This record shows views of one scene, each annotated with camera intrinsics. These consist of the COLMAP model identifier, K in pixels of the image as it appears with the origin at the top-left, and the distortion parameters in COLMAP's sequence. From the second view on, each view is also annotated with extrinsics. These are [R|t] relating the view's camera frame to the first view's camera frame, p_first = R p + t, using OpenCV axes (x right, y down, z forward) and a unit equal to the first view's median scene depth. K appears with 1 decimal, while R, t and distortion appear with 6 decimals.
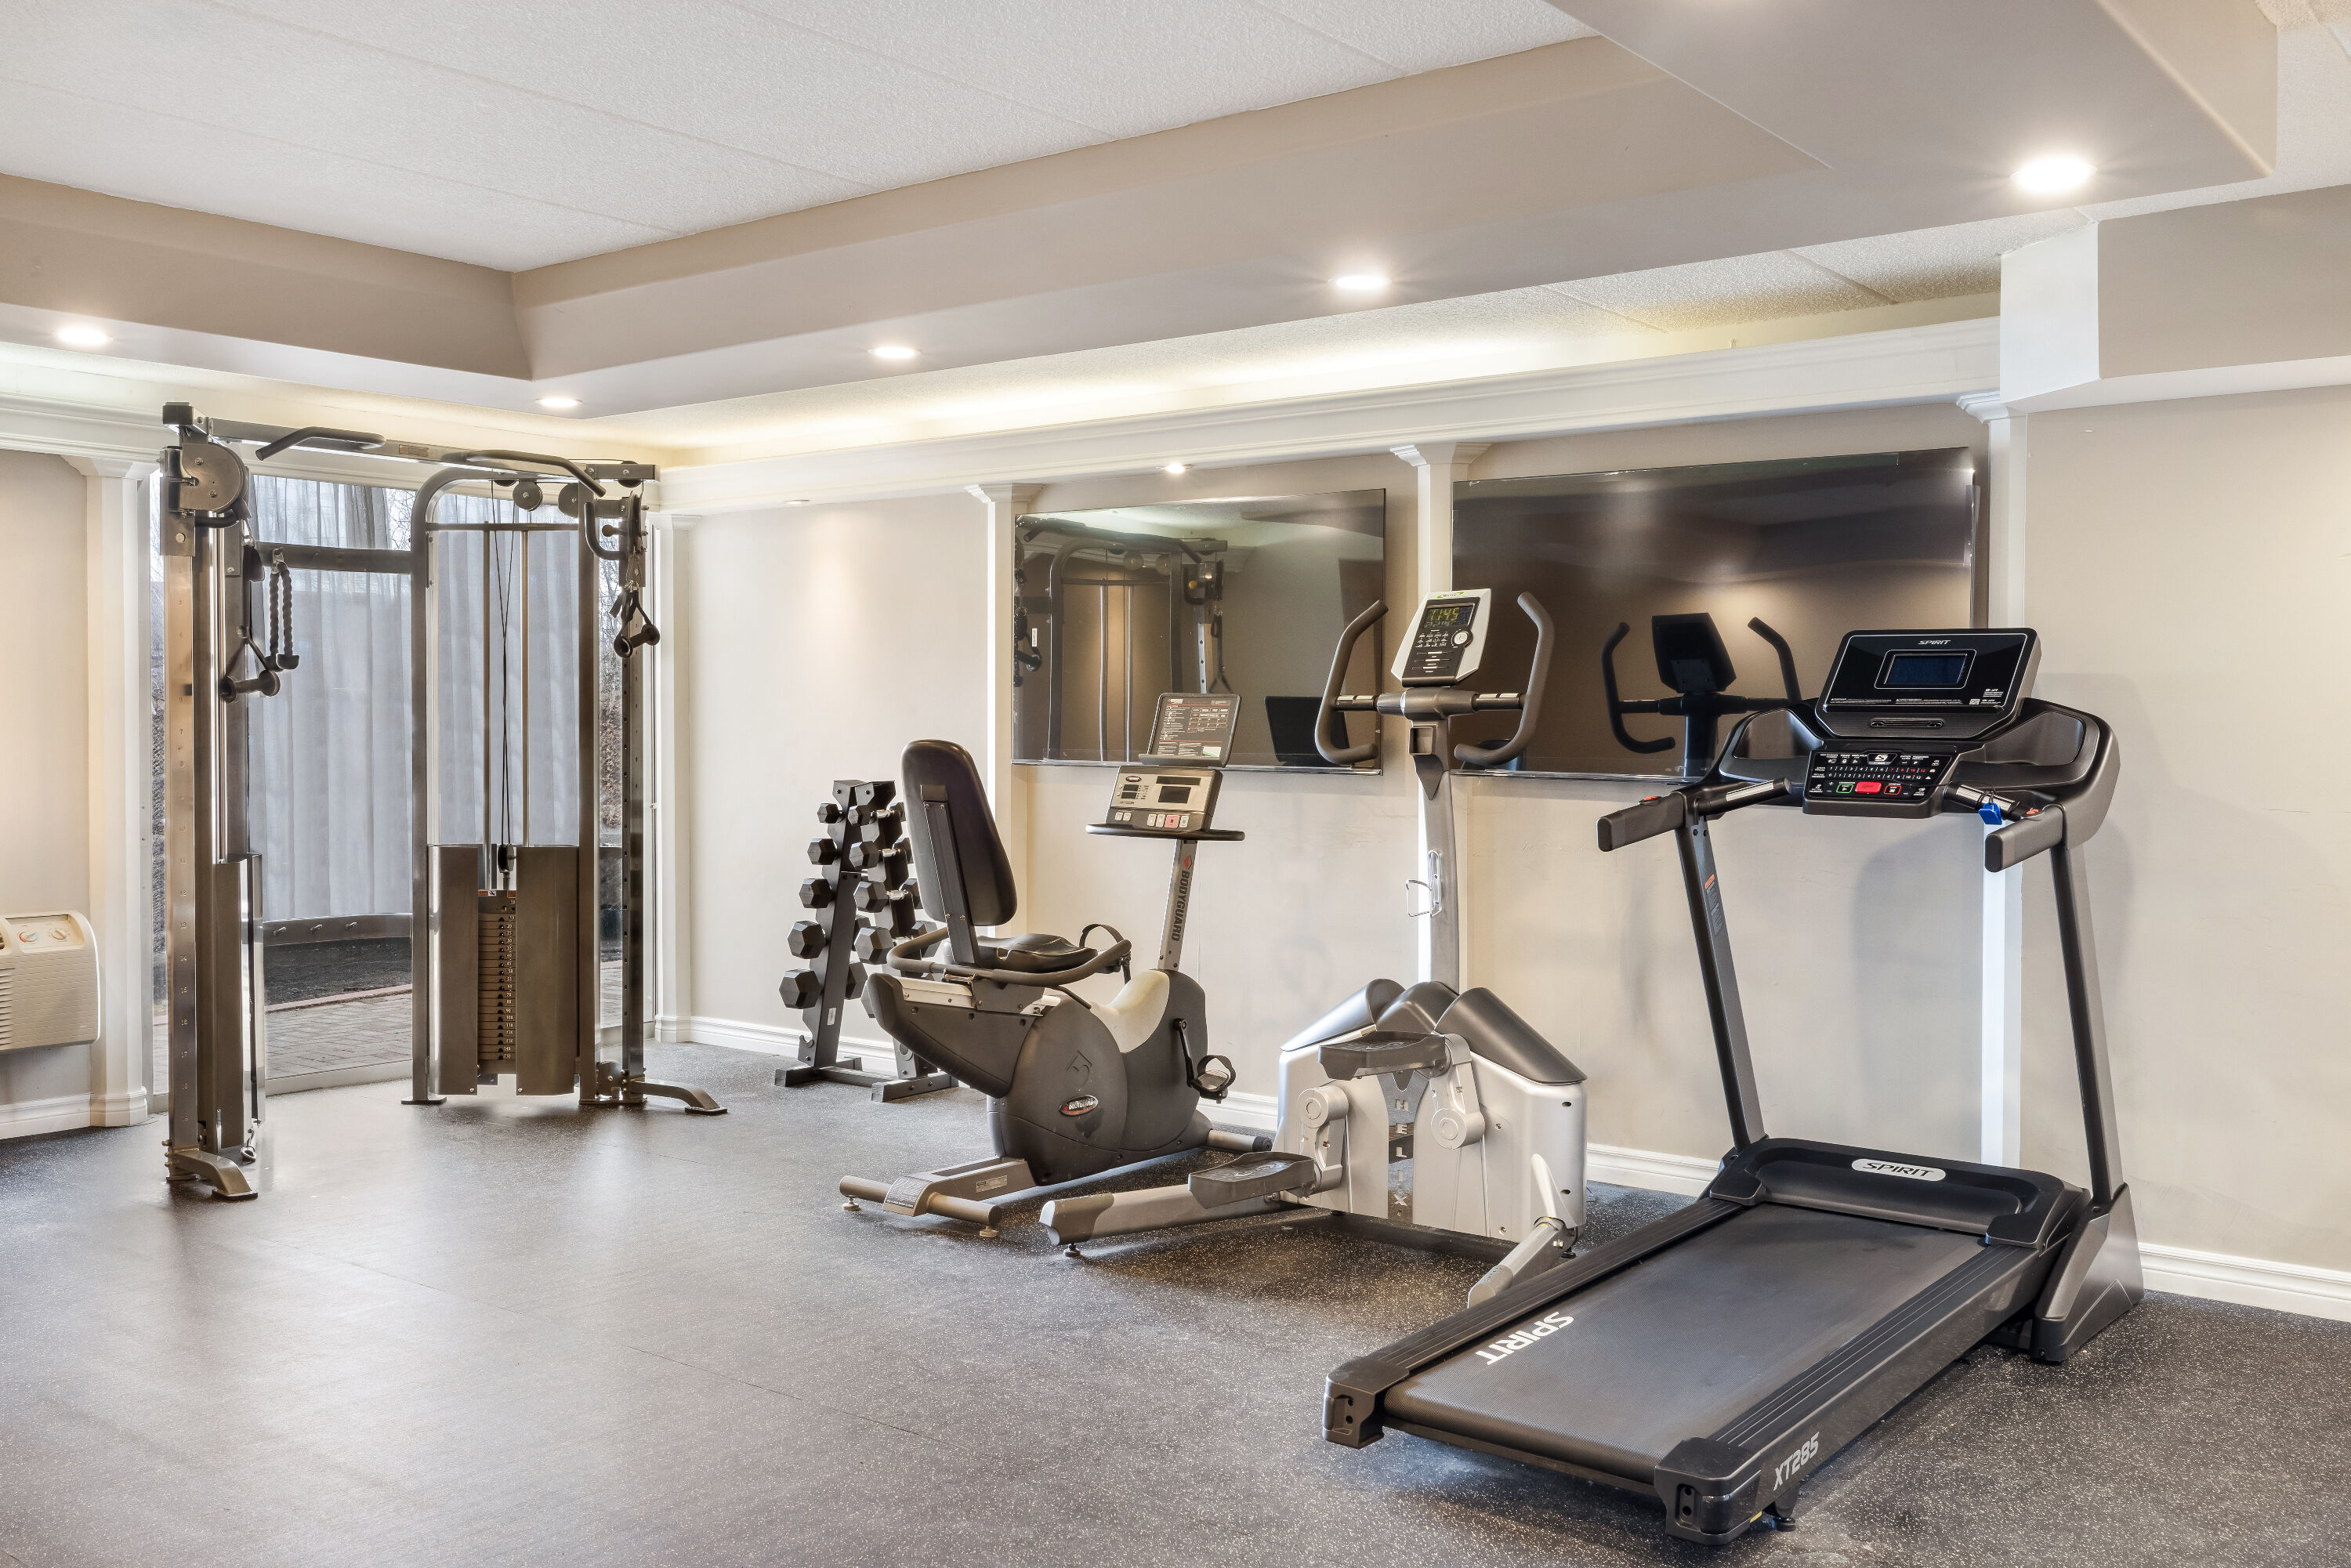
lens RADIAL K [[2091.2, 0, 1175.5], [0, 2091.2, 784.0], [0, 0, 1]] dist [-0.001453, -0.008356]
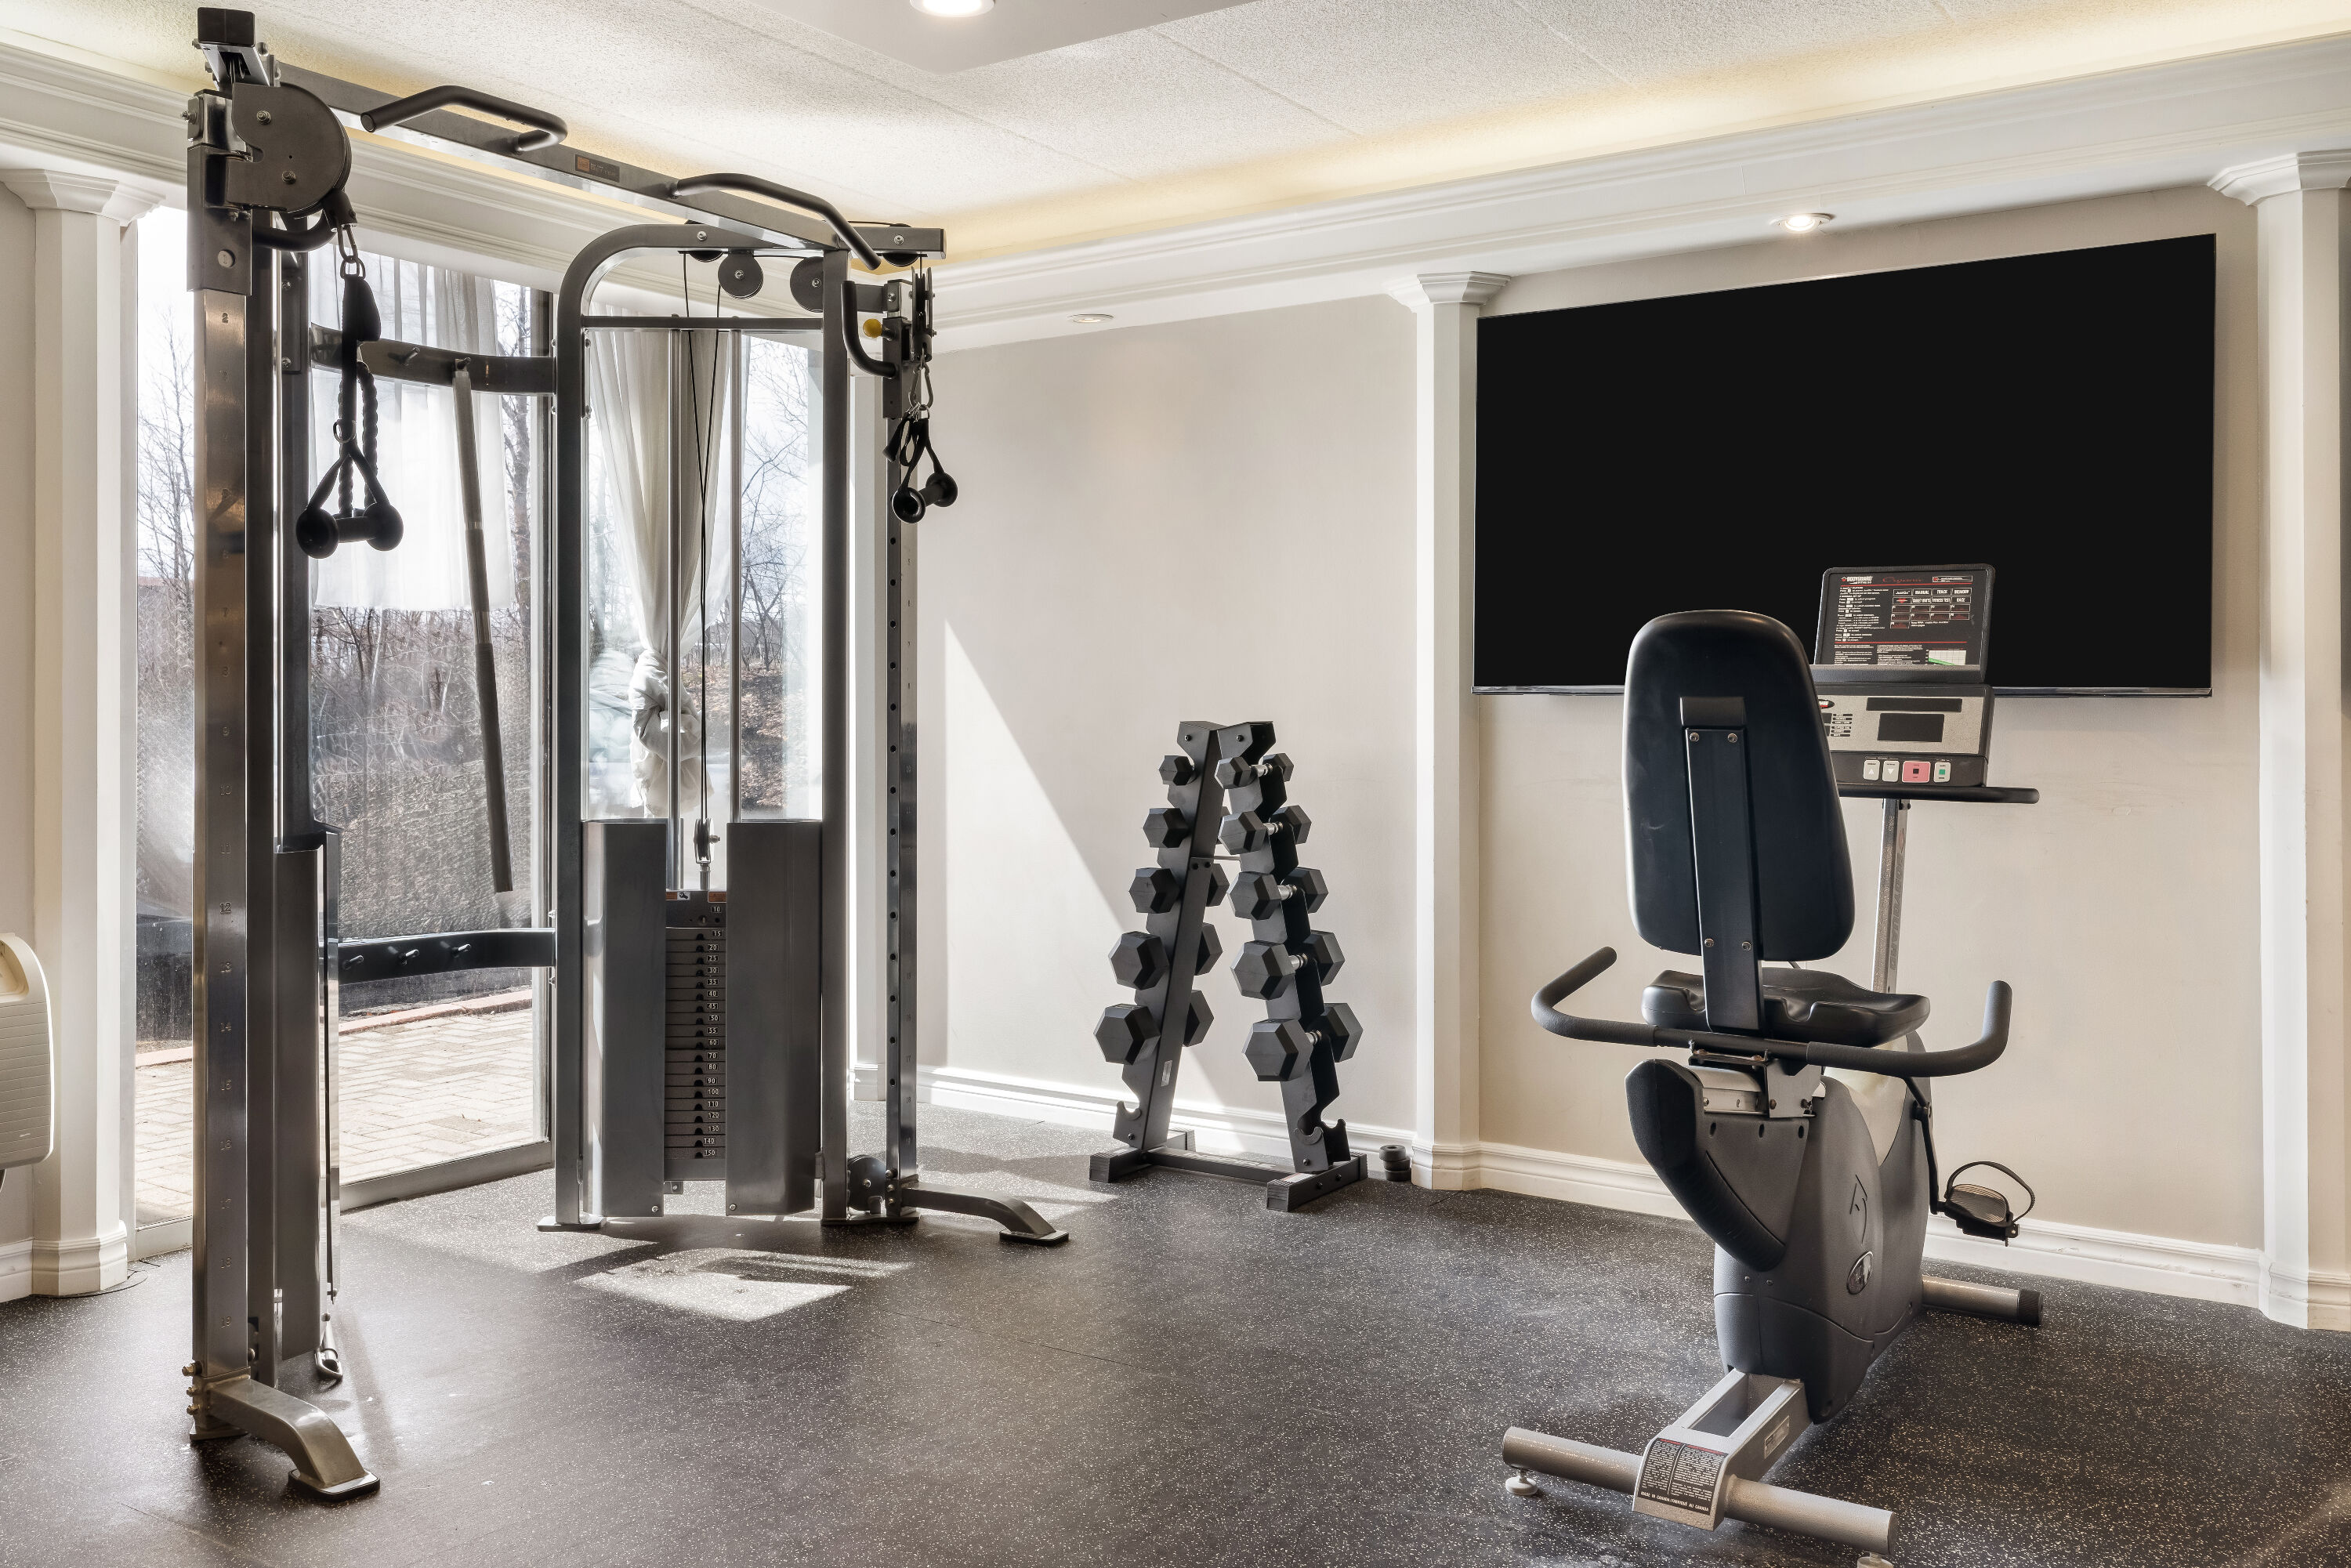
lens RADIAL K [[1961.2, 0, 1172.6], [0, 1961.2, 723.5], [0, 0, 1]] dist [-0.003163, 0.005840]
pose [[0.997802, -0.001623, 0.066241, -0.218494], [0.003093, 0.999751, -0.022098, 0.013613], [-0.066189, 0.022254, 0.997559, 0.393811]]
